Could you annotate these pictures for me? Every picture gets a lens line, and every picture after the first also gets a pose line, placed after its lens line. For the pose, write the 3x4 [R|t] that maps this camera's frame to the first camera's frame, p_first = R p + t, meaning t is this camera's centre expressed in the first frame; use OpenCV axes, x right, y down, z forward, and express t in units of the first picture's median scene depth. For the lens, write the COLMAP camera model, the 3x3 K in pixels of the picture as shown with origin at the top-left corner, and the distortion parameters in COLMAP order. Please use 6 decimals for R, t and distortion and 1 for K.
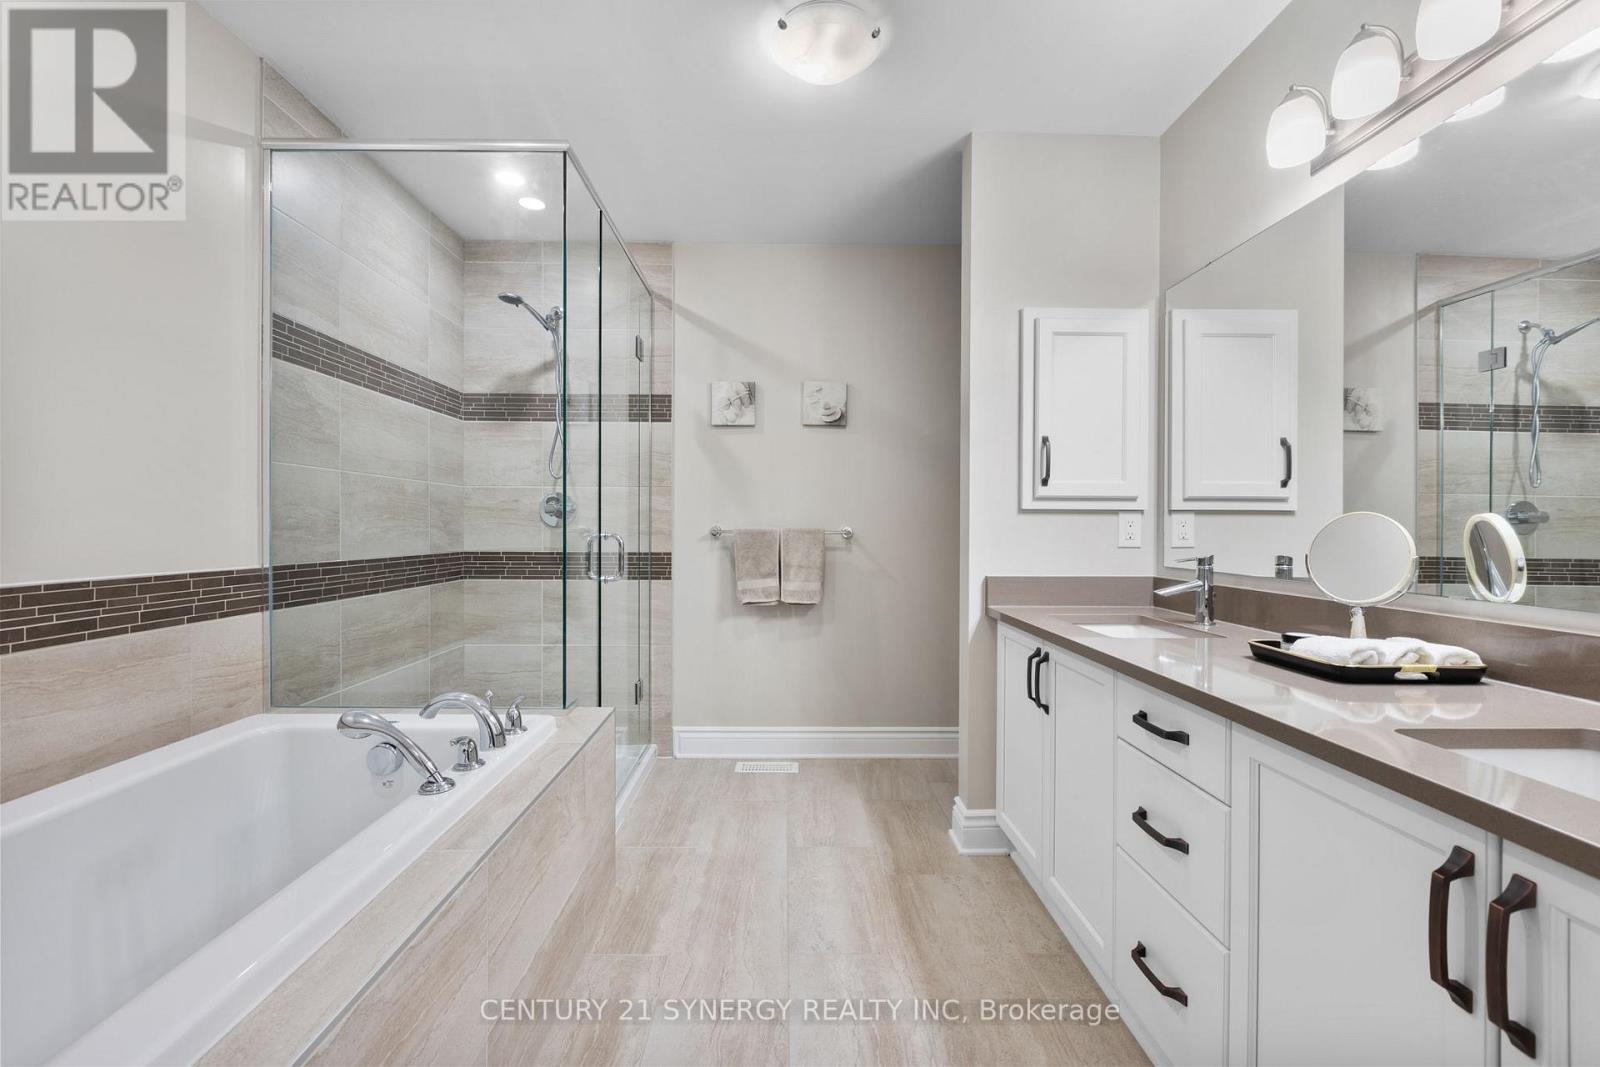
lens RADIAL K [[711.5, 0, 791.7], [0, 711.5, 523.8], [0, 0, 1]] dist [0.000285, -0.000459]
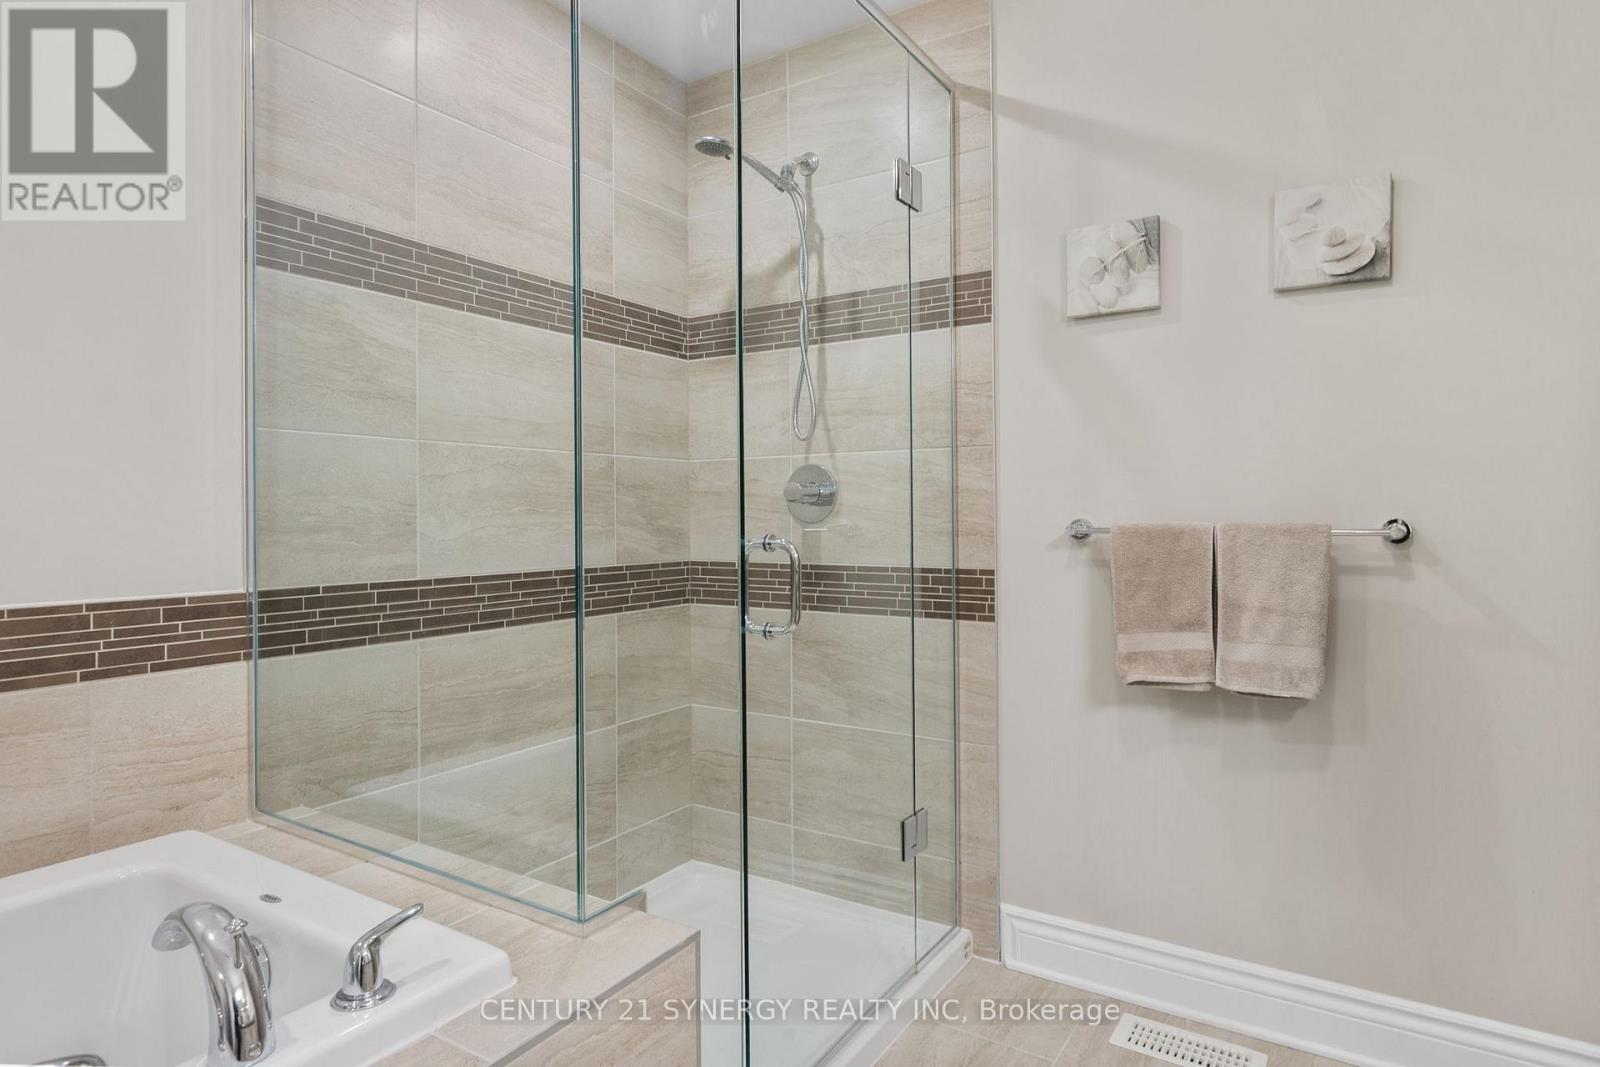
lens RADIAL K [[904.6, 0, 795.1], [0, 904.6, 507.3], [0, 0, 1]] dist [0.003493, 0.000133]
pose [[0.831406, -0.013522, -0.555501, 0.082118], [0.011319, 0.999909, -0.007399, -0.002562], [0.555550, -0.000136, 0.831483, 0.372739]]
